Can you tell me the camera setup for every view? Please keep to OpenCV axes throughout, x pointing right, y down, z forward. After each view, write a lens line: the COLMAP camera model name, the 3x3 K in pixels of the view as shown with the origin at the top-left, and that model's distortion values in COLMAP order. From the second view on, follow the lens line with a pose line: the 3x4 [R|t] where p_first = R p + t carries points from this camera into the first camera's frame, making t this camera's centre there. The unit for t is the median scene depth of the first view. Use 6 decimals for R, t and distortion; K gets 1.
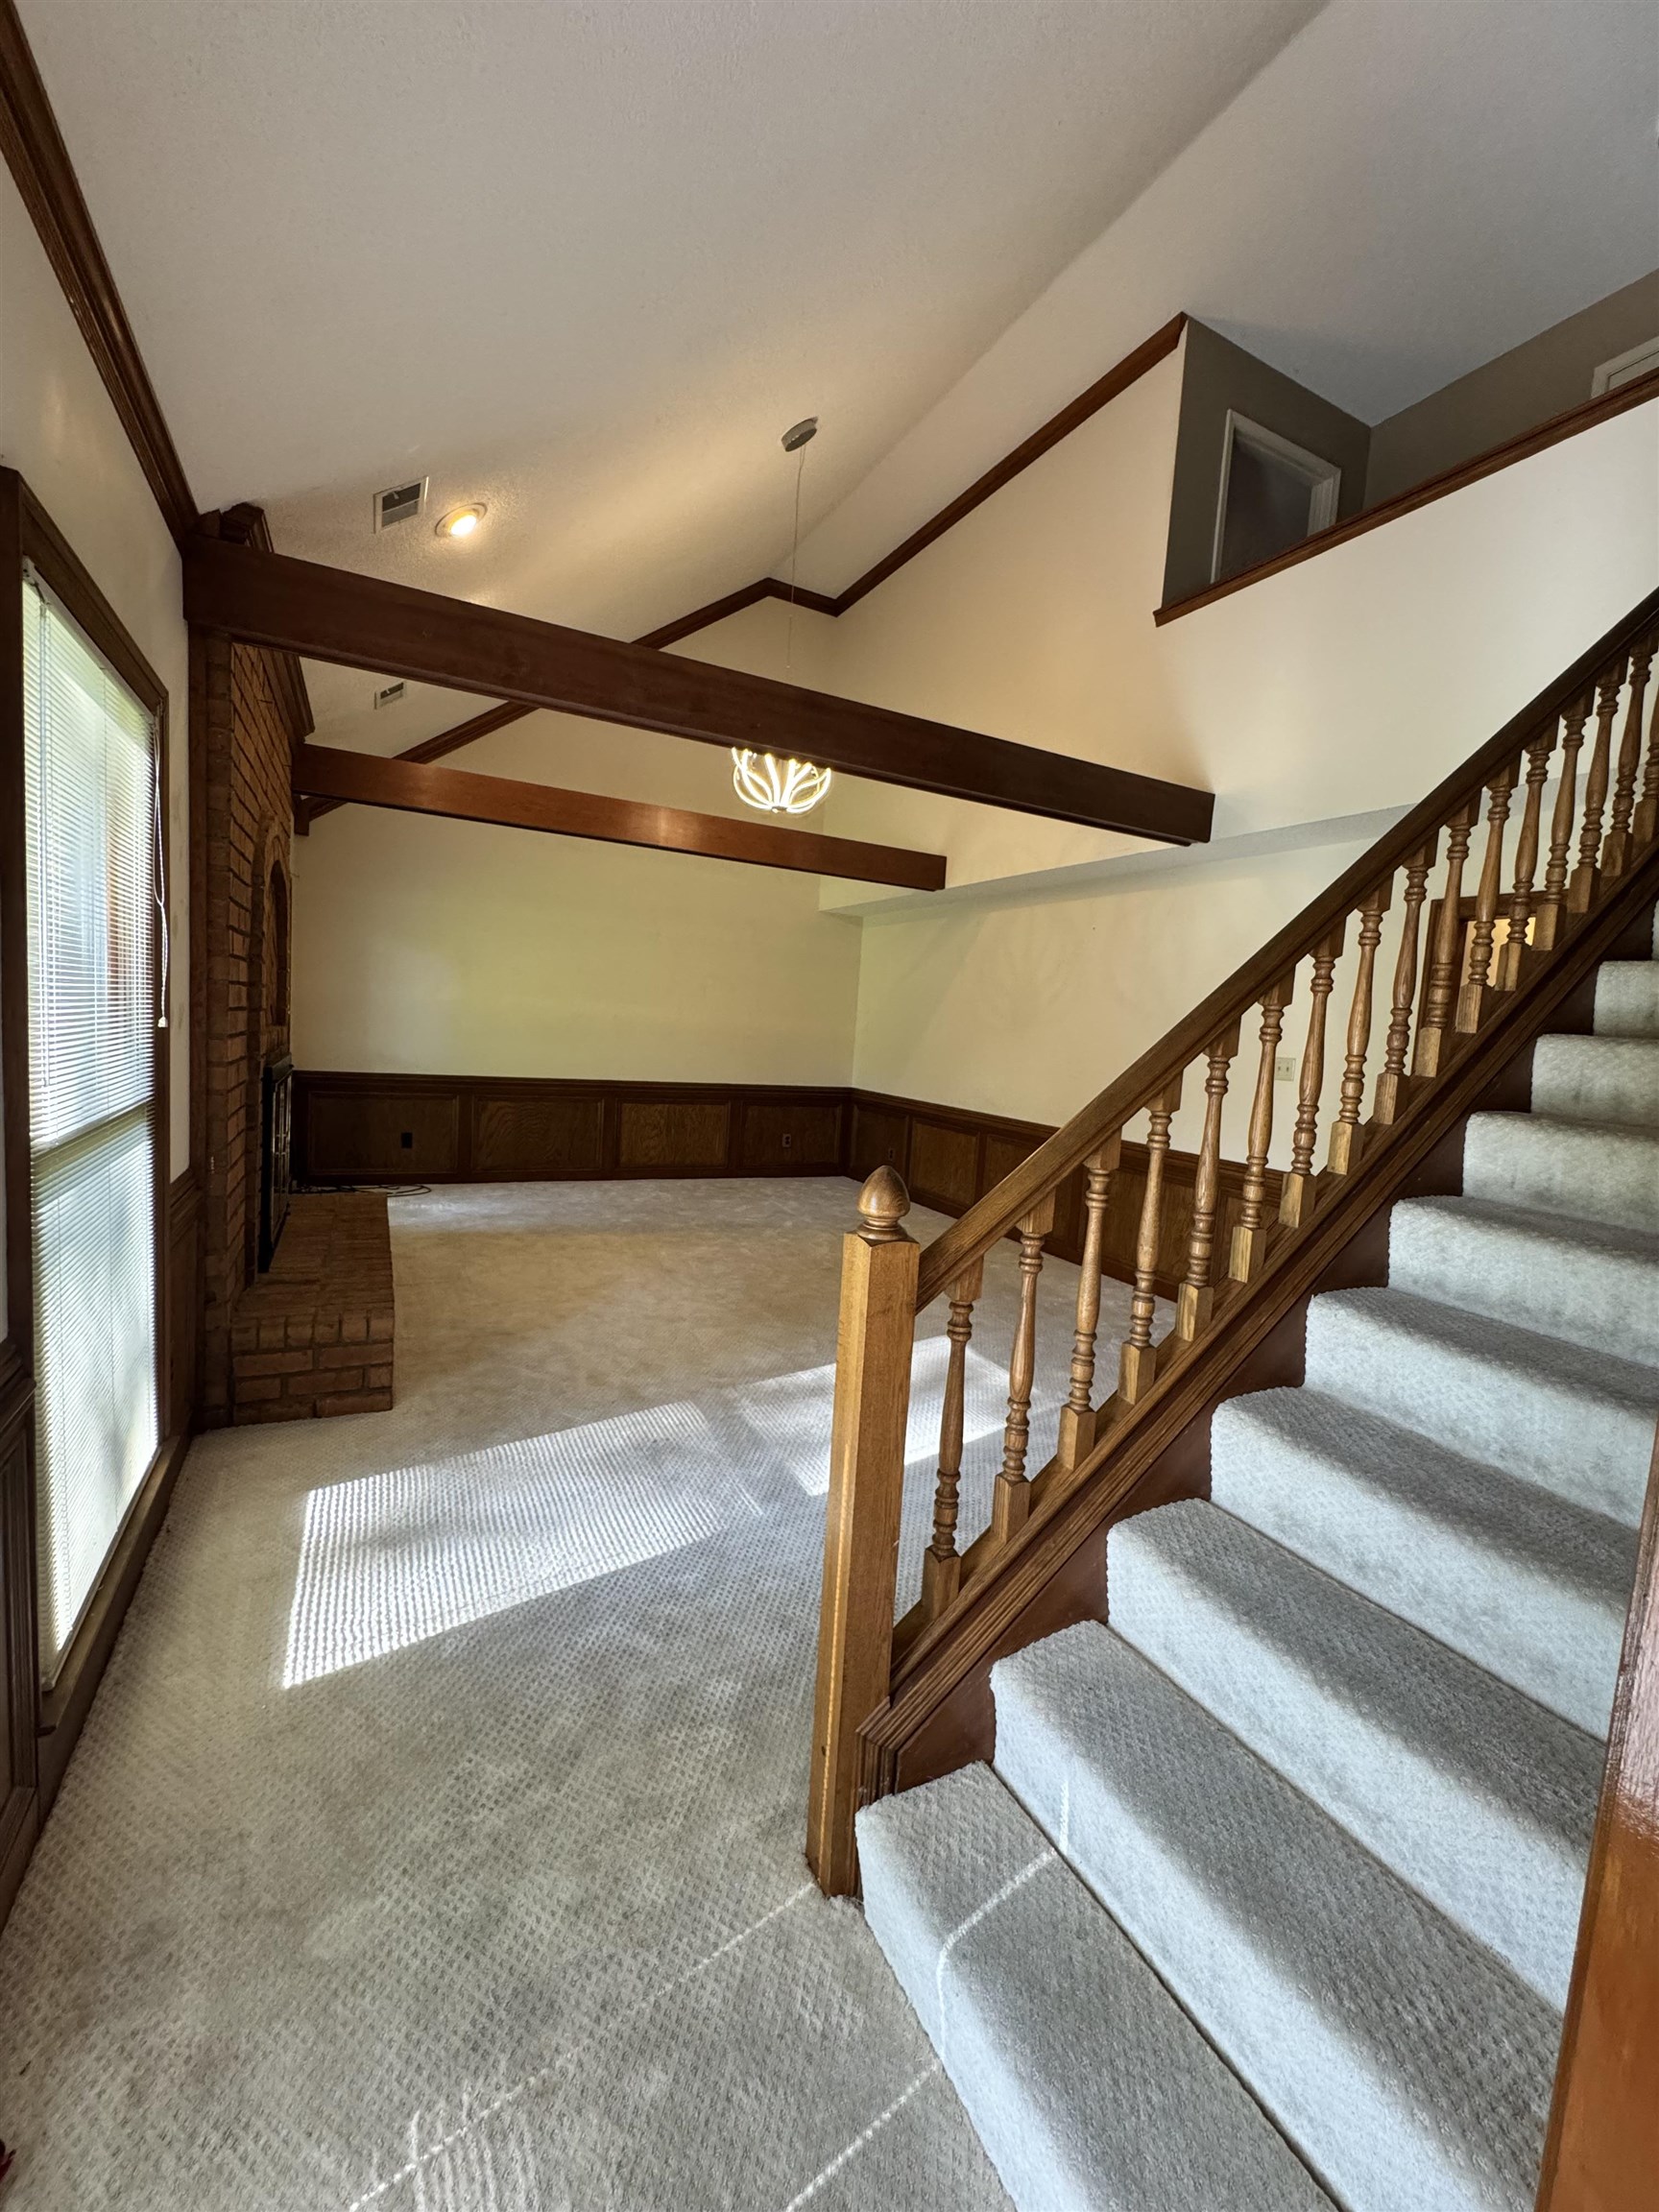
lens RADIAL K [[889.2, 0, 827.3], [0, 889.2, 1108.5], [0, 0, 1]] dist [-0.003731, 0.000361]
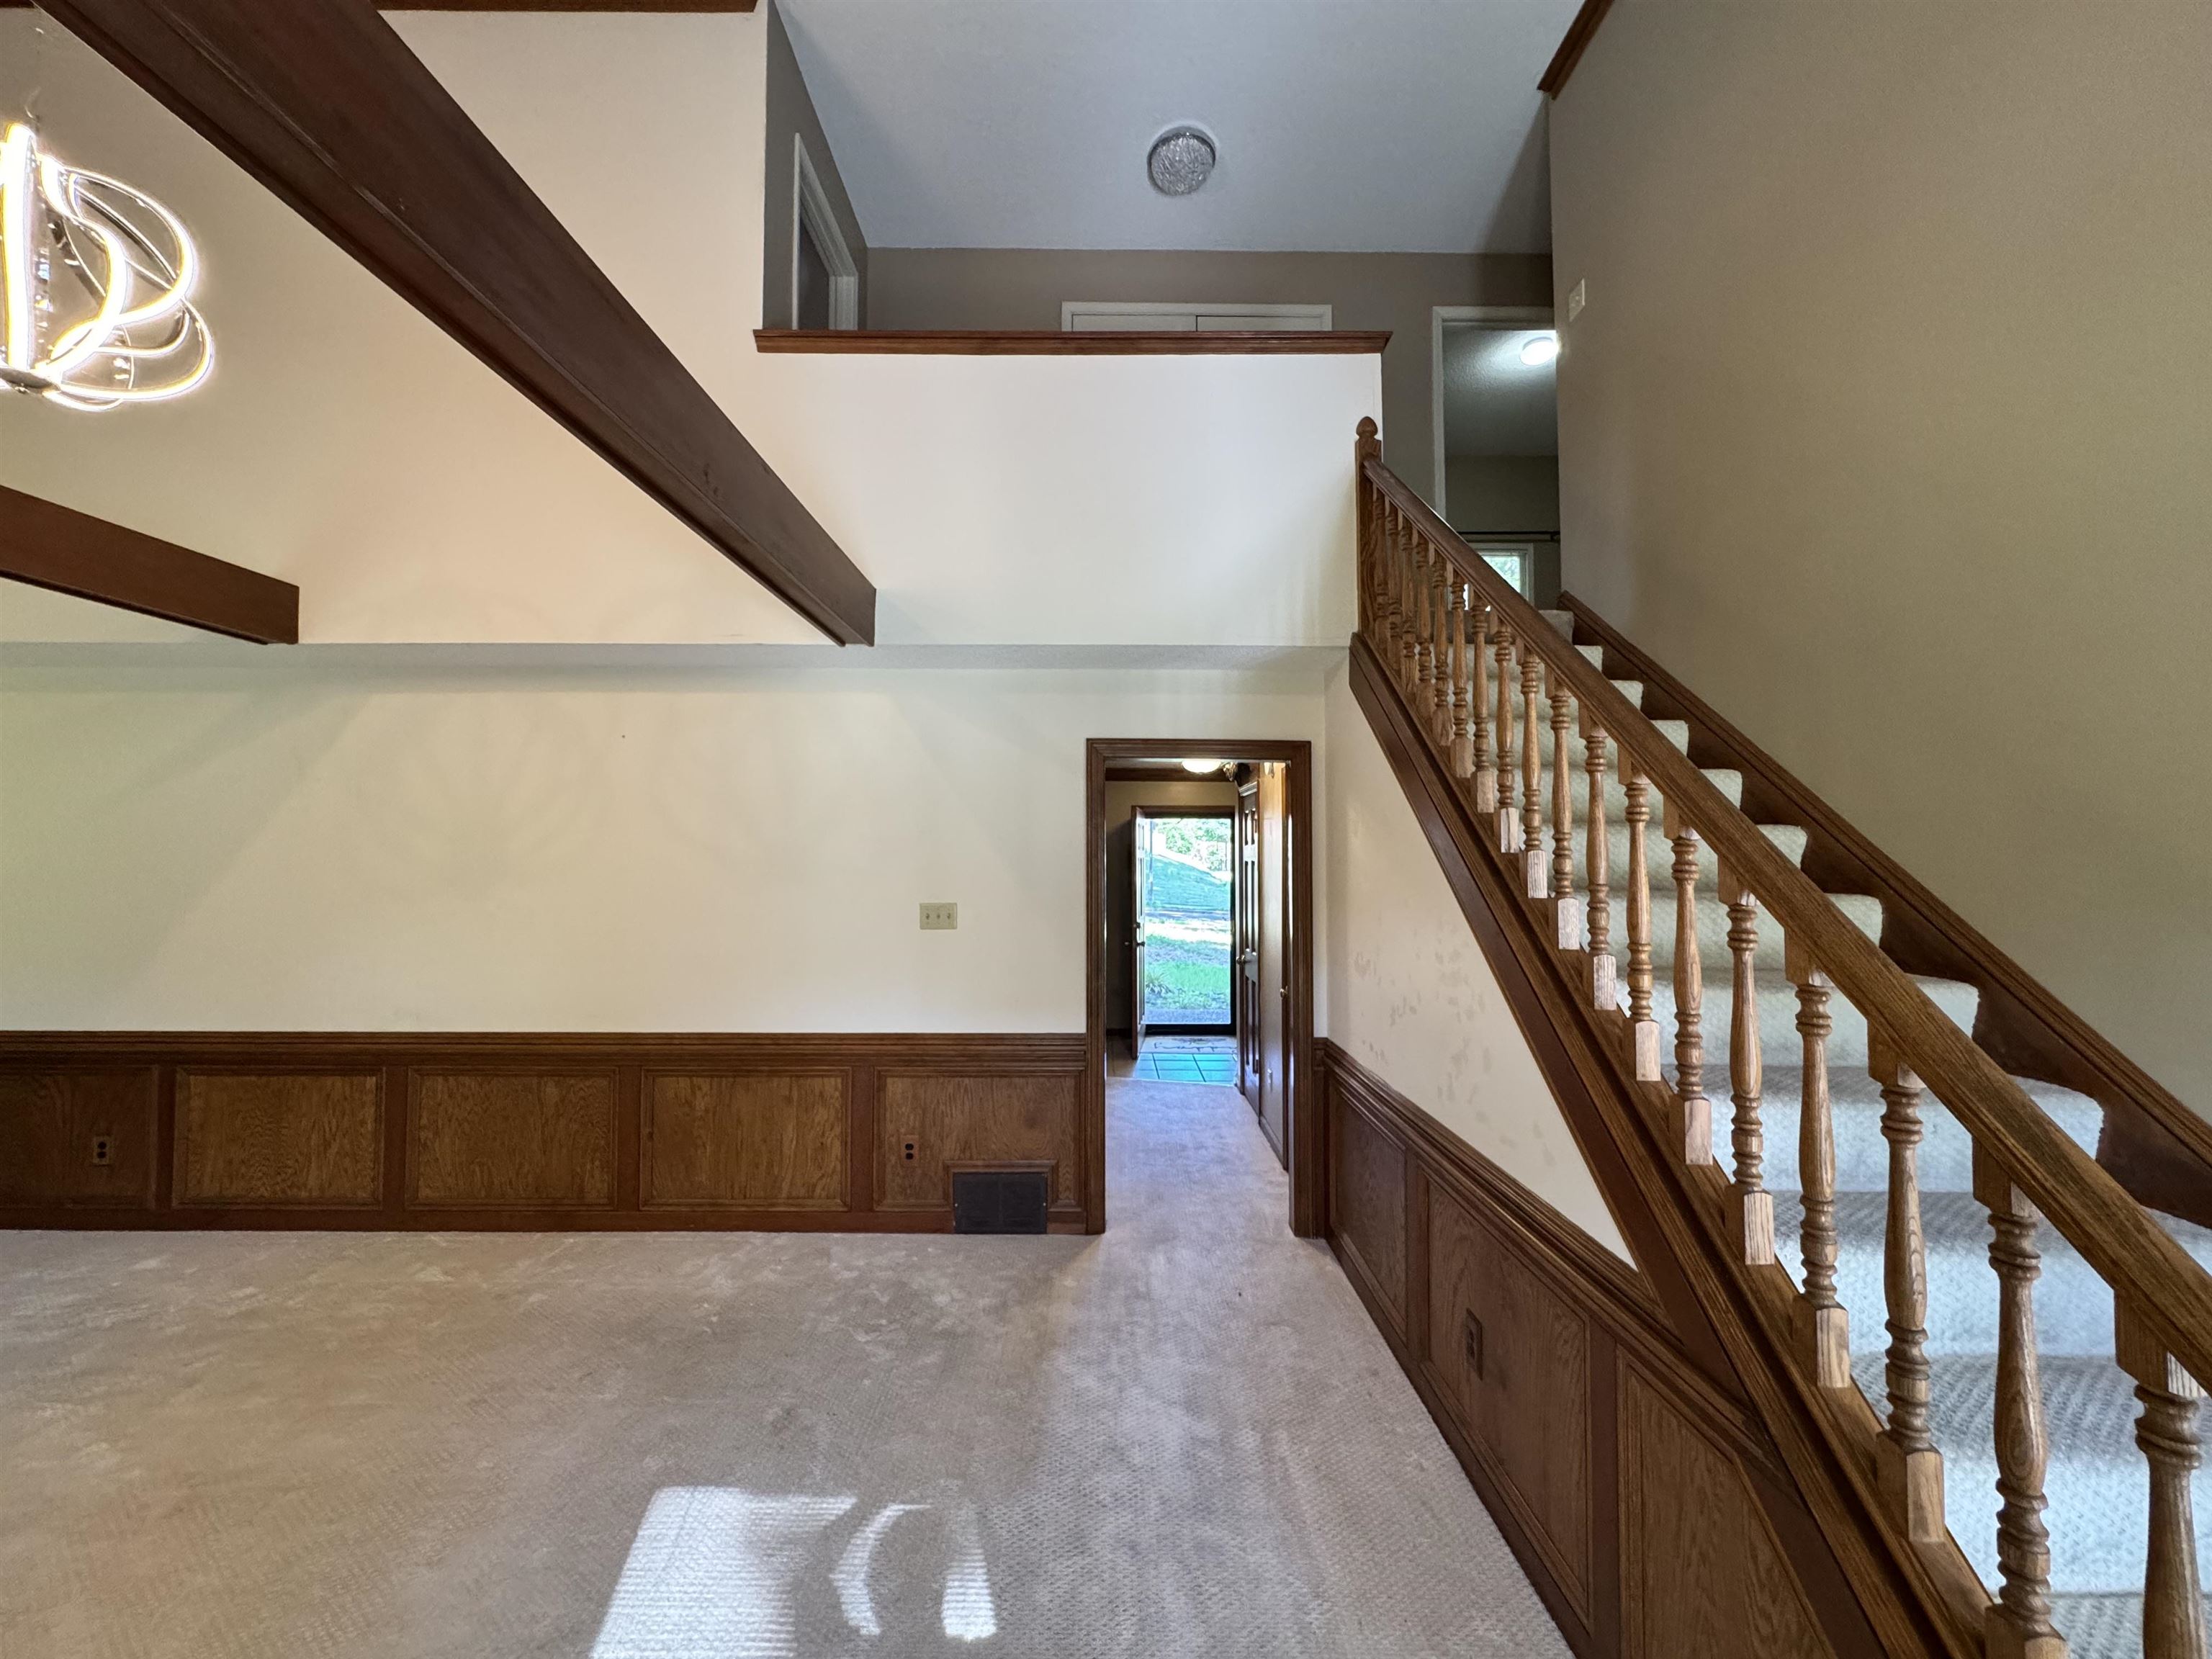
lens RADIAL K [[889.2, 0, 1103.0], [0, 889.2, 835.6], [0, 0, 1]] dist [-0.003731, 0.000361]
pose [[0.456129, -0.034863, 0.889231, -0.127558], [0.112276, 0.993502, -0.018640, -0.061614], [-0.882803, 0.108341, 0.457079, 0.311936]]
